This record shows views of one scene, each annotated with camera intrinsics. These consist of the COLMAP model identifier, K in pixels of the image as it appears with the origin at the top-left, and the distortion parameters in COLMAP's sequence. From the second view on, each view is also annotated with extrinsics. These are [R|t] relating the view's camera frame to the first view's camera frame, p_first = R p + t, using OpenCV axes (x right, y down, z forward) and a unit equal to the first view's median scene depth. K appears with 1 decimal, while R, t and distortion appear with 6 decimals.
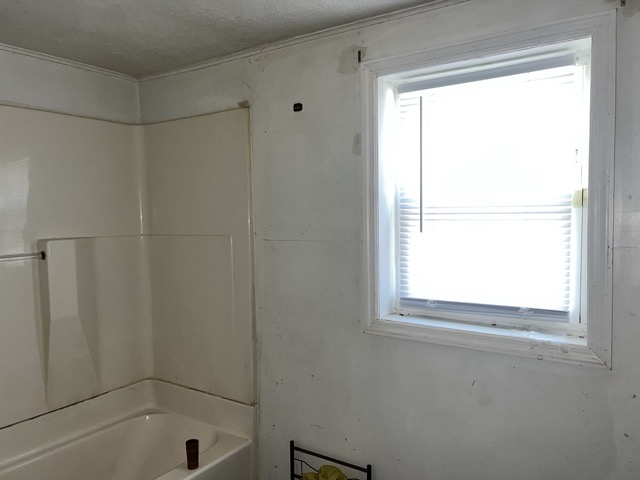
lens RADIAL K [[485.4, 0, 319.8], [0, 485.4, 243.7], [0, 0, 1]] dist [0.028552, -0.017529]
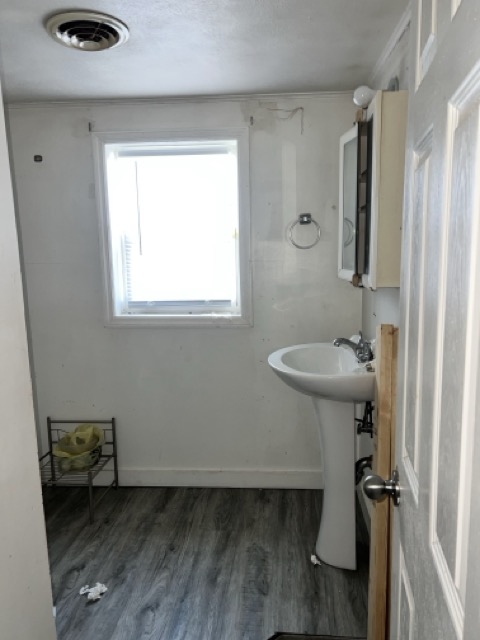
lens RADIAL K [[485.4, 0, 241.9], [0, 485.4, 319.3], [0, 0, 1]] dist [0.028552, -0.017529]
pose [[0.874394, -0.075815, 0.479256, -0.244399], [0.032985, 0.994720, 0.097177, 0.035368], [-0.484093, -0.069163, 0.872279, -0.444141]]
